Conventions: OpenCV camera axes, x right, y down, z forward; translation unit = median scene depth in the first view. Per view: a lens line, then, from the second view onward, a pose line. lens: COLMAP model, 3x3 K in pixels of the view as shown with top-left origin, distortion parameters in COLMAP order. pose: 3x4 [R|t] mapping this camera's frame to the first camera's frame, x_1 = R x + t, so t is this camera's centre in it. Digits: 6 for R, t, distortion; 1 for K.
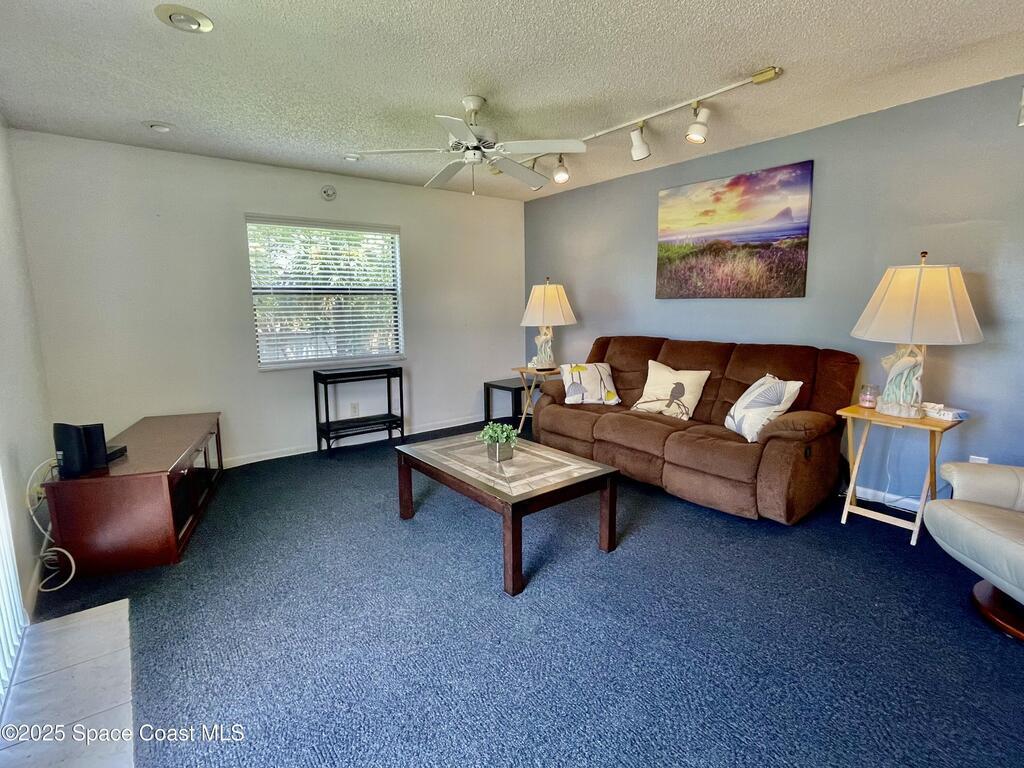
lens RADIAL K [[509.0, 0, 510.8], [0, 509.0, 388.3], [0, 0, 1]] dist [-0.003570, -0.000520]
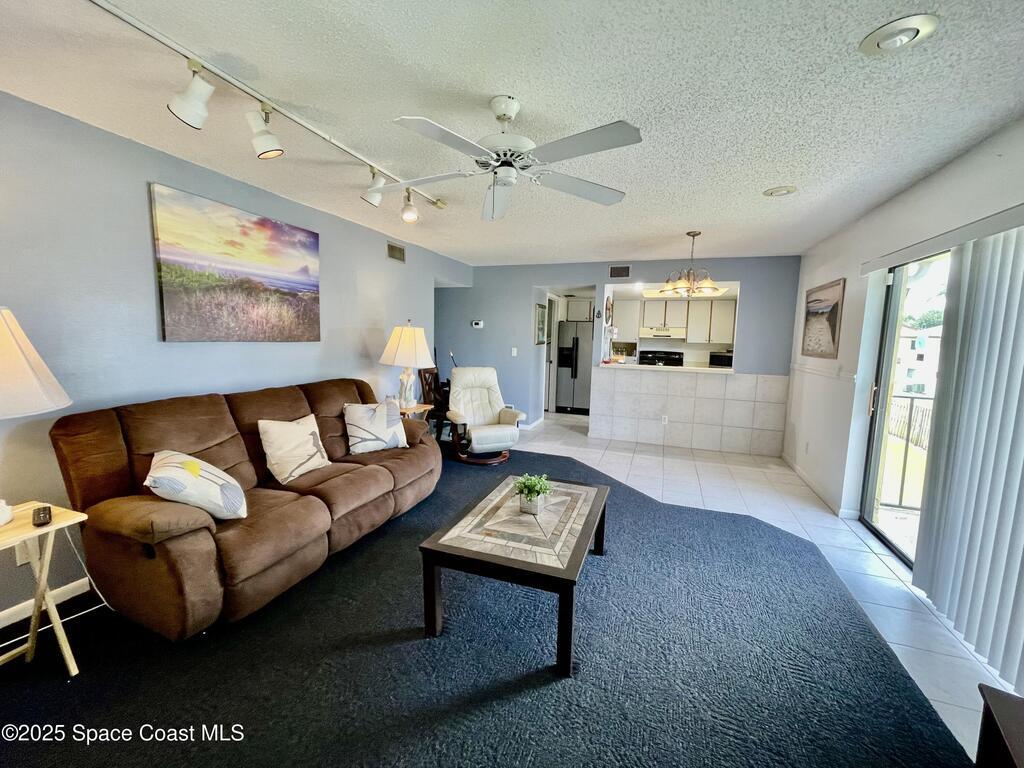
lens RADIAL K [[412.2, 0, 510.8], [0, 412.2, 382.9], [0, 0, 1]] dist [-0.001241, -0.000042]
pose [[-0.521796, -0.100924, 0.847079, -0.498118], [0.122148, 0.973906, 0.191278, -0.200943], [-0.844280, 0.203277, -0.495853, 1.047450]]
